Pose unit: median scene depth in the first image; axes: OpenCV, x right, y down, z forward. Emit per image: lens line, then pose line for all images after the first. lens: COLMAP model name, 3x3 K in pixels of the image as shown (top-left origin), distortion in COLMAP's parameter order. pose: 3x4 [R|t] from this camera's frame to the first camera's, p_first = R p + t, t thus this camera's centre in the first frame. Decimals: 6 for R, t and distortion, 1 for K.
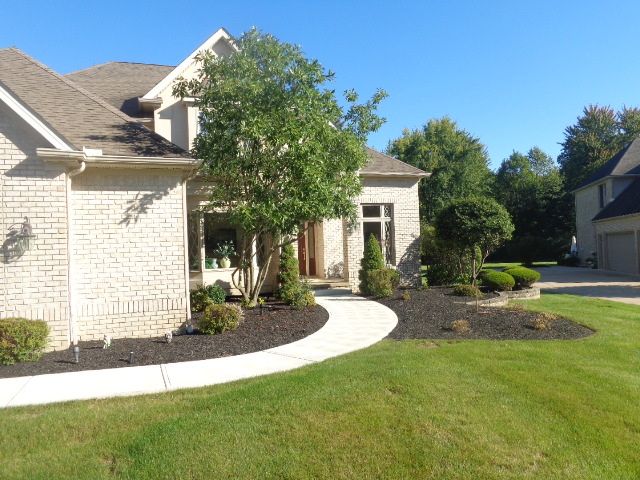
lens RADIAL K [[485.1, 0, 319.4], [0, 485.1, 236.8], [0, 0, 1]] dist [0.012422, -0.004435]
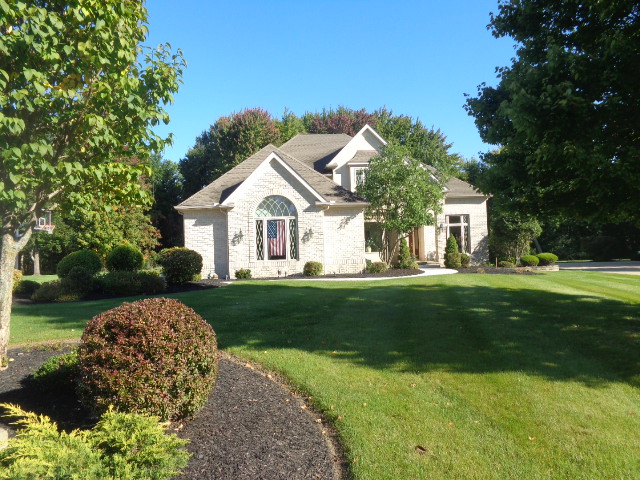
lens RADIAL K [[485.1, 0, 319.4], [0, 485.1, 236.8], [0, 0, 1]] dist [0.012422, -0.004435]
pose [[0.976920, -0.003668, -0.213574, 0.014772], [0.002549, 0.999982, -0.005512, 0.013634], [0.213590, 0.004841, 0.976911, -0.747746]]
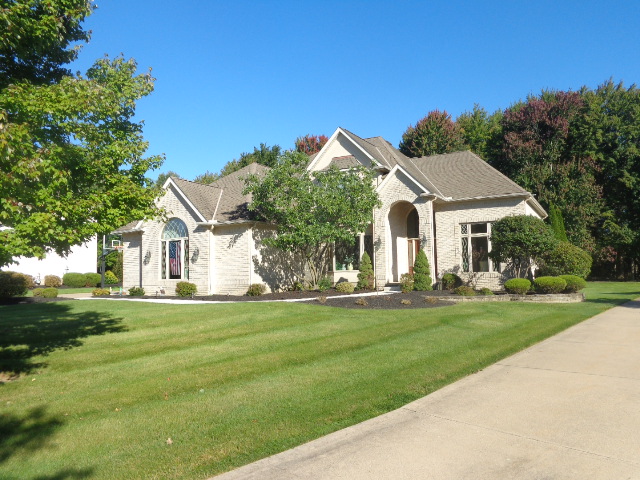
lens RADIAL K [[485.1, 0, 319.4], [0, 485.1, 236.8], [0, 0, 1]] dist [0.012422, -0.004435]
pose [[0.666518, -0.031108, -0.744839, 0.852620], [0.017019, 0.999504, -0.026515, -0.005898], [0.745294, 0.004996, 0.666717, -0.144389]]
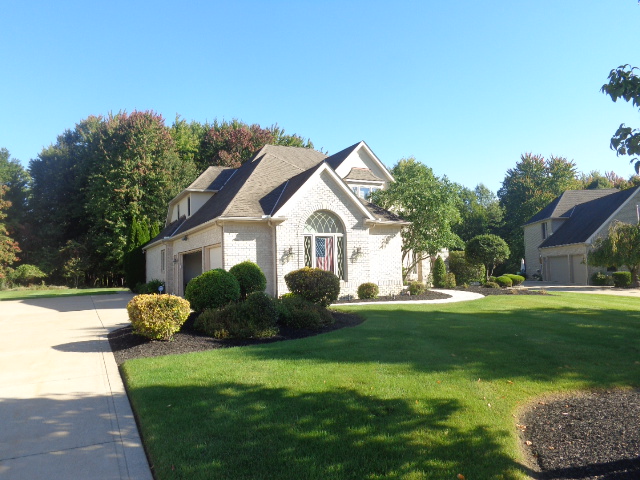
lens RADIAL K [[485.1, 0, 319.4], [0, 485.1, 236.8], [0, 0, 1]] dist [0.012422, -0.004435]
pose [[0.992348, 0.019411, 0.121936, -0.500704], [-0.014111, 0.998924, -0.044179, 0.013413], [-0.122662, 0.042120, 0.991554, -0.676919]]
